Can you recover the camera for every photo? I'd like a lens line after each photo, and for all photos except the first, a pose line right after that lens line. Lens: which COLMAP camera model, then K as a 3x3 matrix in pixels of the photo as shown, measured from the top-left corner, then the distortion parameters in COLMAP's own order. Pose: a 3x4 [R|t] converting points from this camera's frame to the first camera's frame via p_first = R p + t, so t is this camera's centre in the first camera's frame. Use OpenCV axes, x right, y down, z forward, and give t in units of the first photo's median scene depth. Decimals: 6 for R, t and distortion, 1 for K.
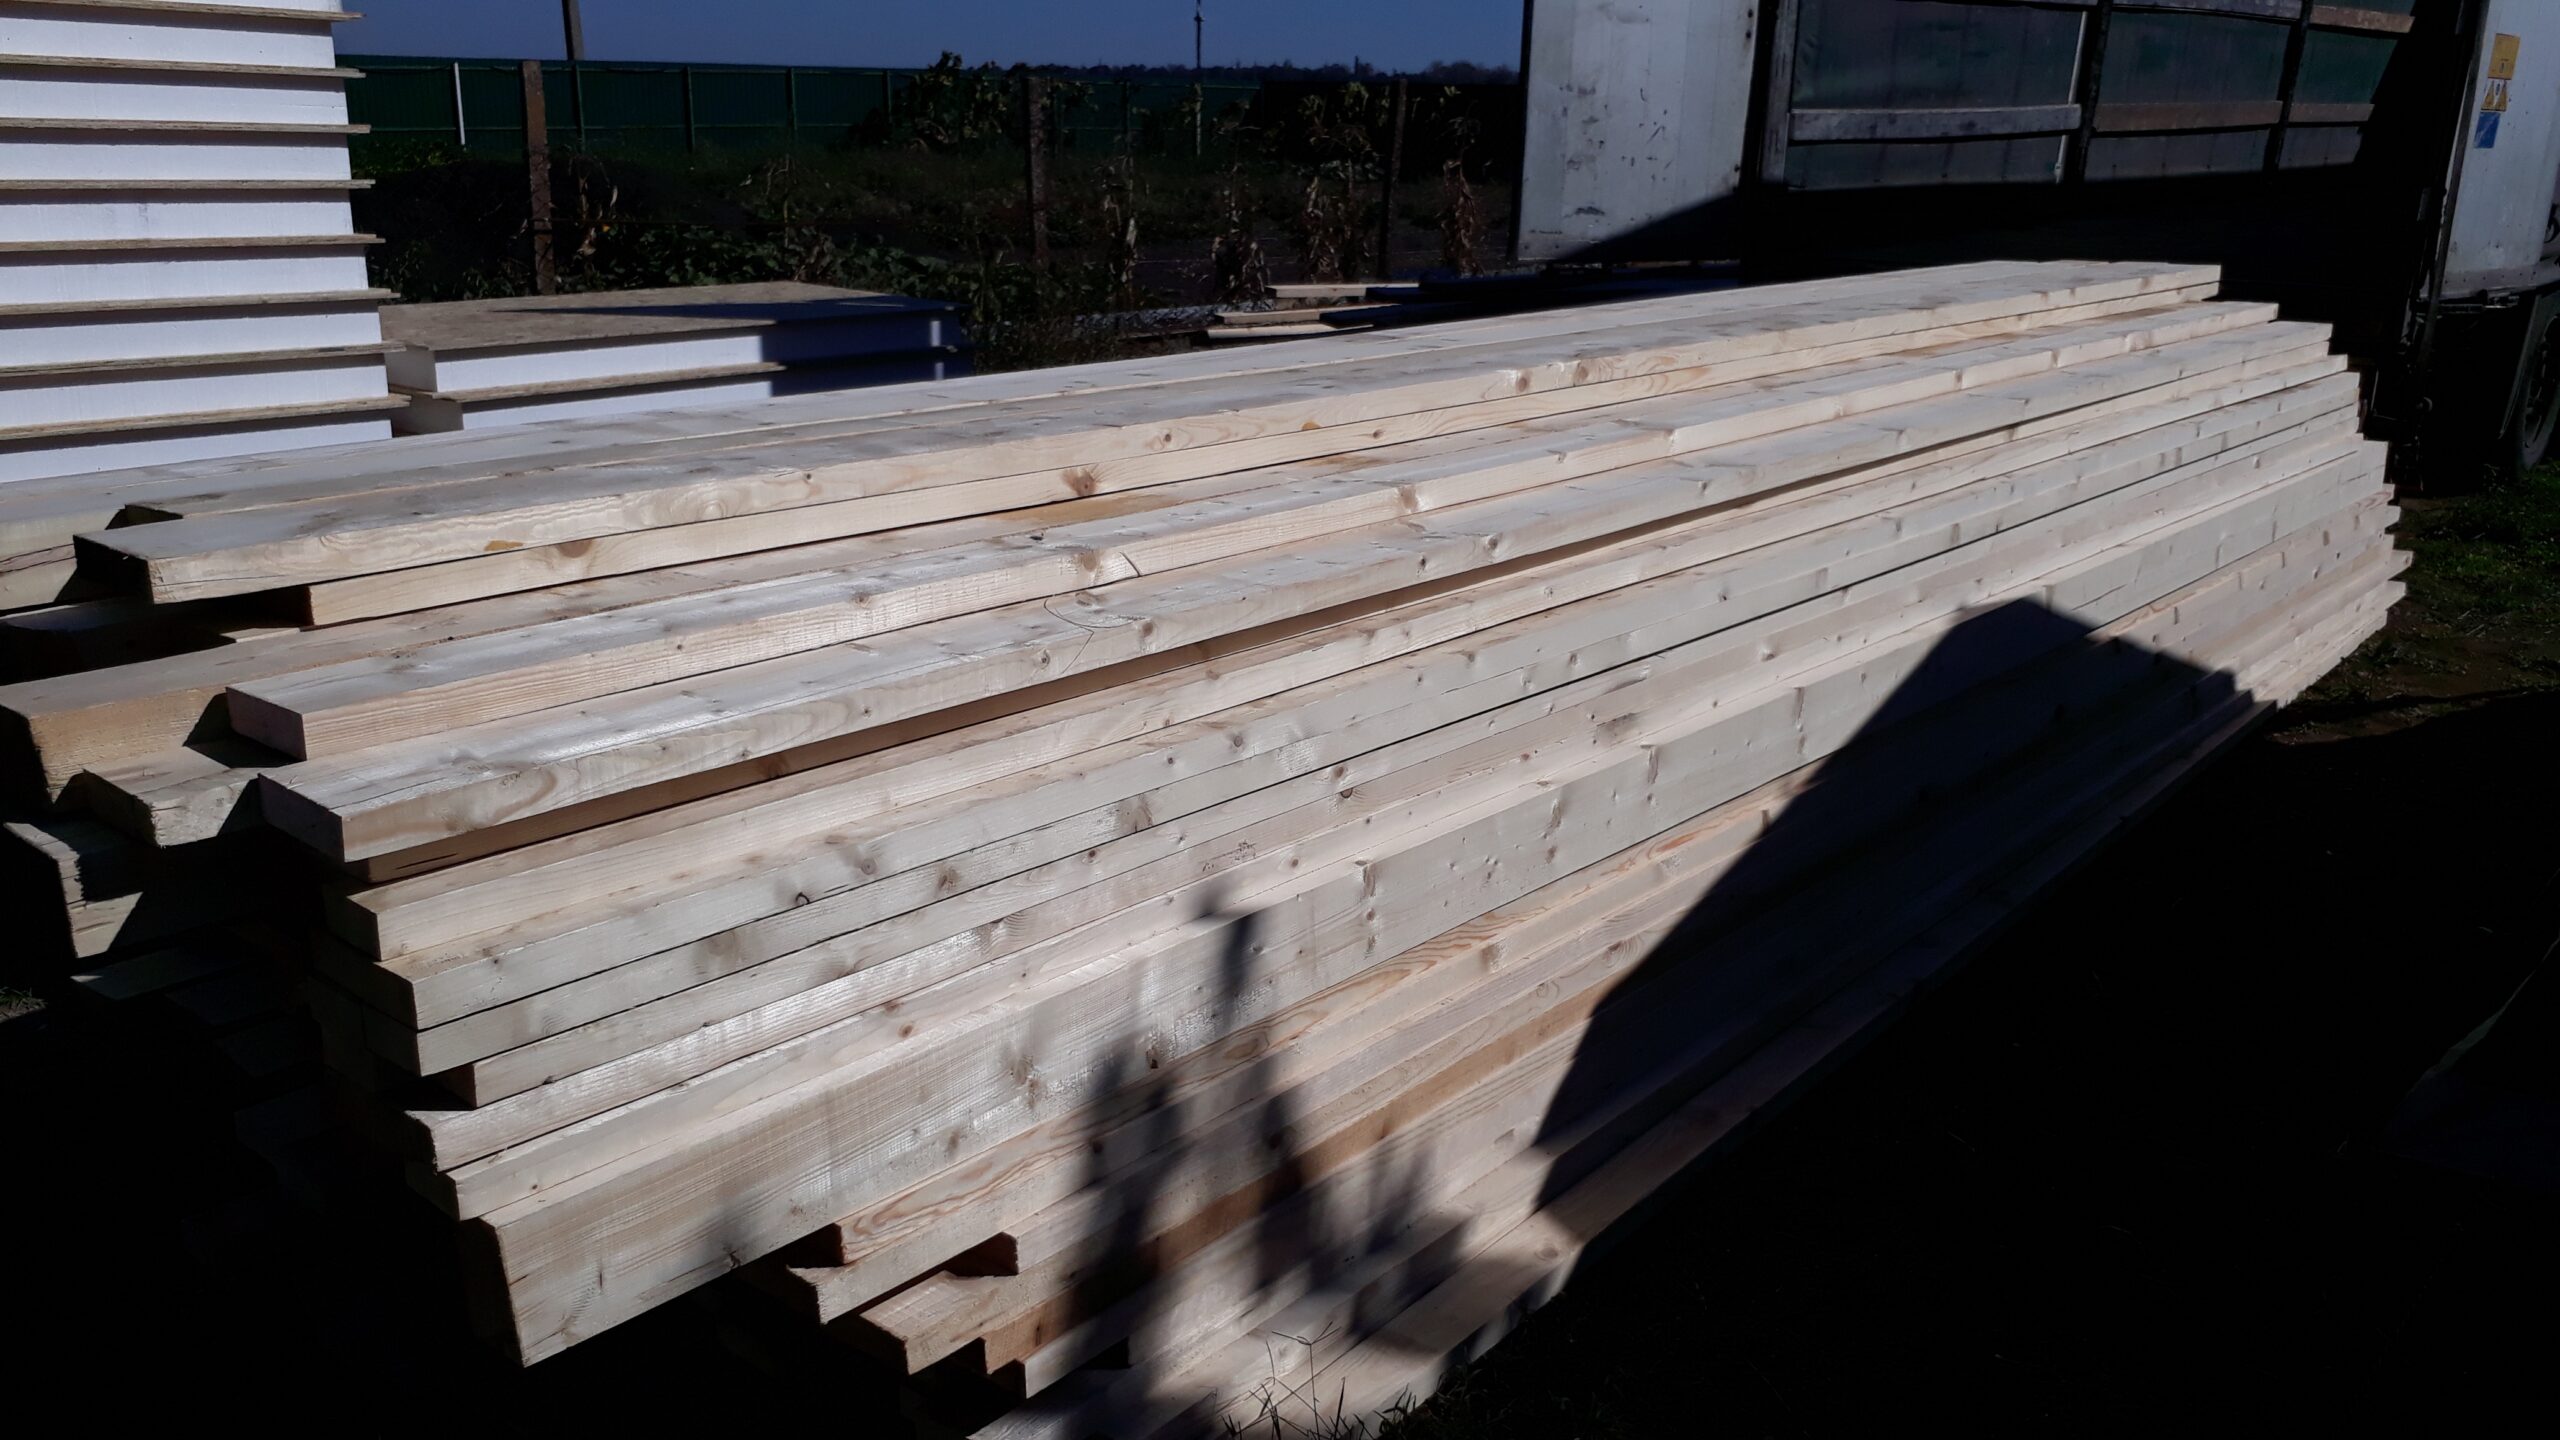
lens RADIAL K [[2062.0, 0, 1280.0], [0, 2062.0, 720.0], [0, 0, 1]] dist [0.021655, -0.034455]
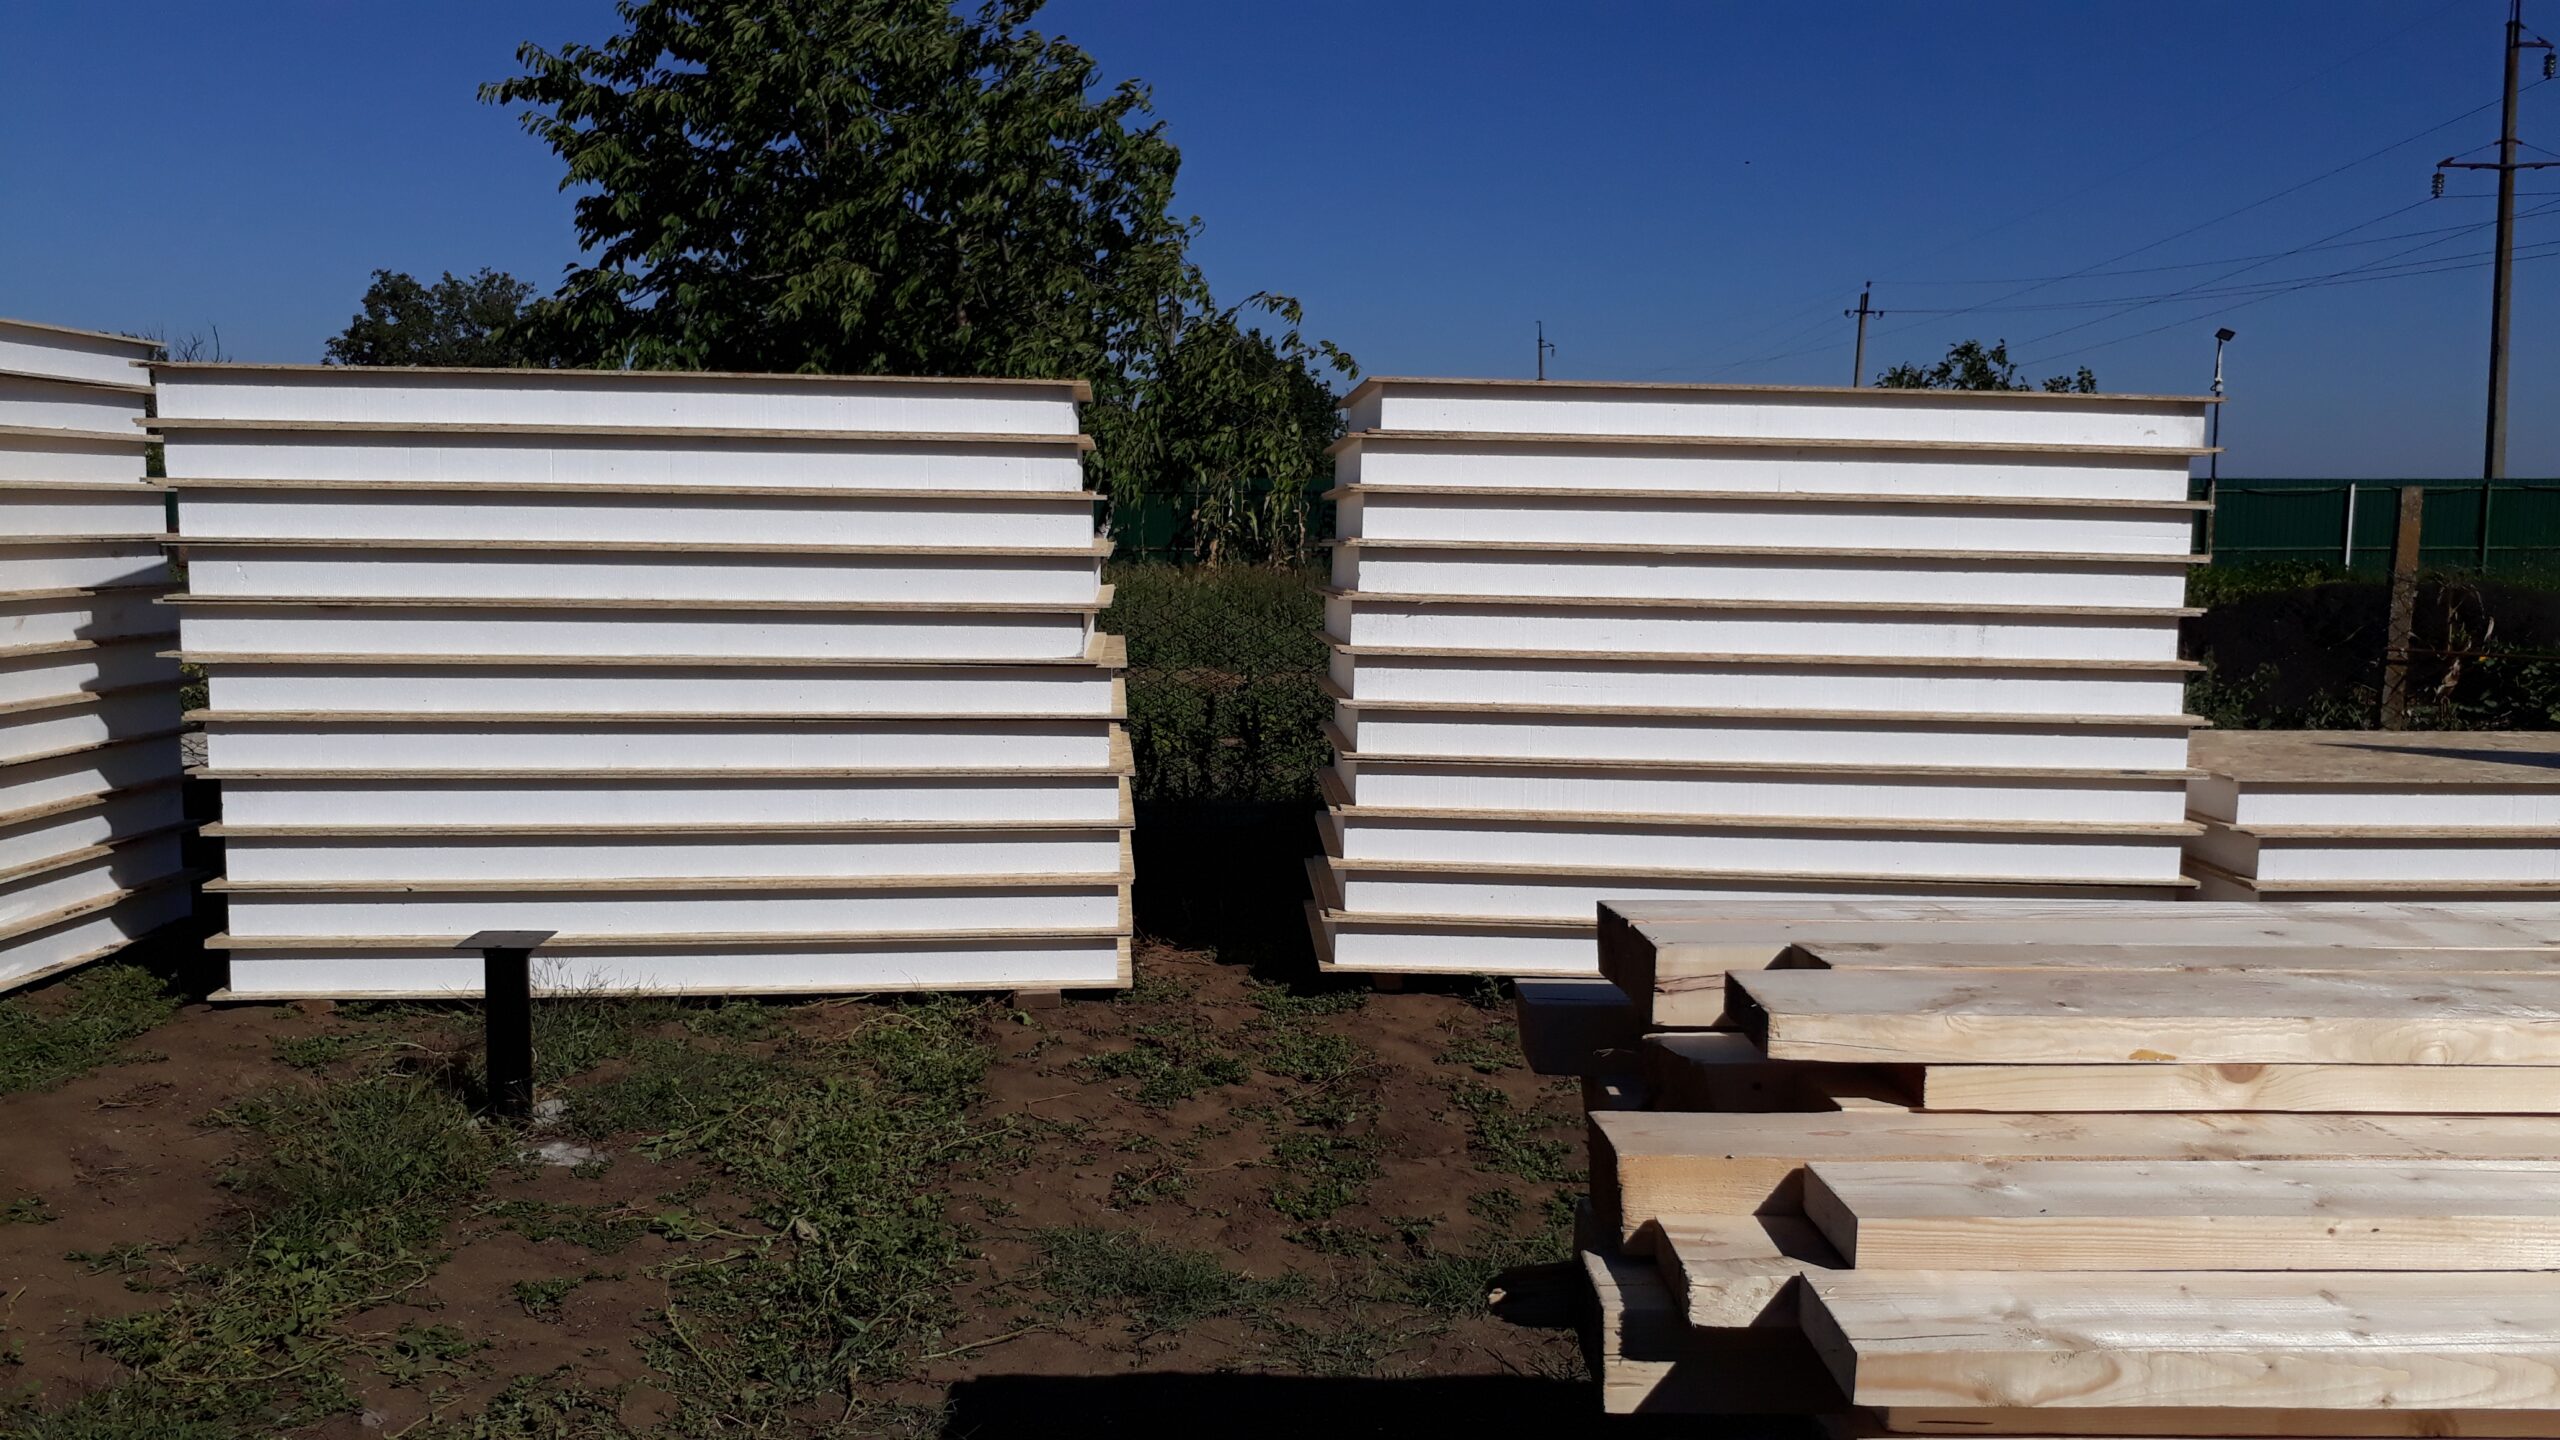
lens RADIAL K [[2062.0, 0, 1280.0], [0, 2062.0, 720.0], [0, 0, 1]] dist [0.021655, -0.034455]
pose [[0.665978, 0.072326, -0.742457, 0.016702], [-0.214109, 0.971944, -0.097373, -0.061479], [0.714585, 0.223815, 0.662779, 0.135432]]
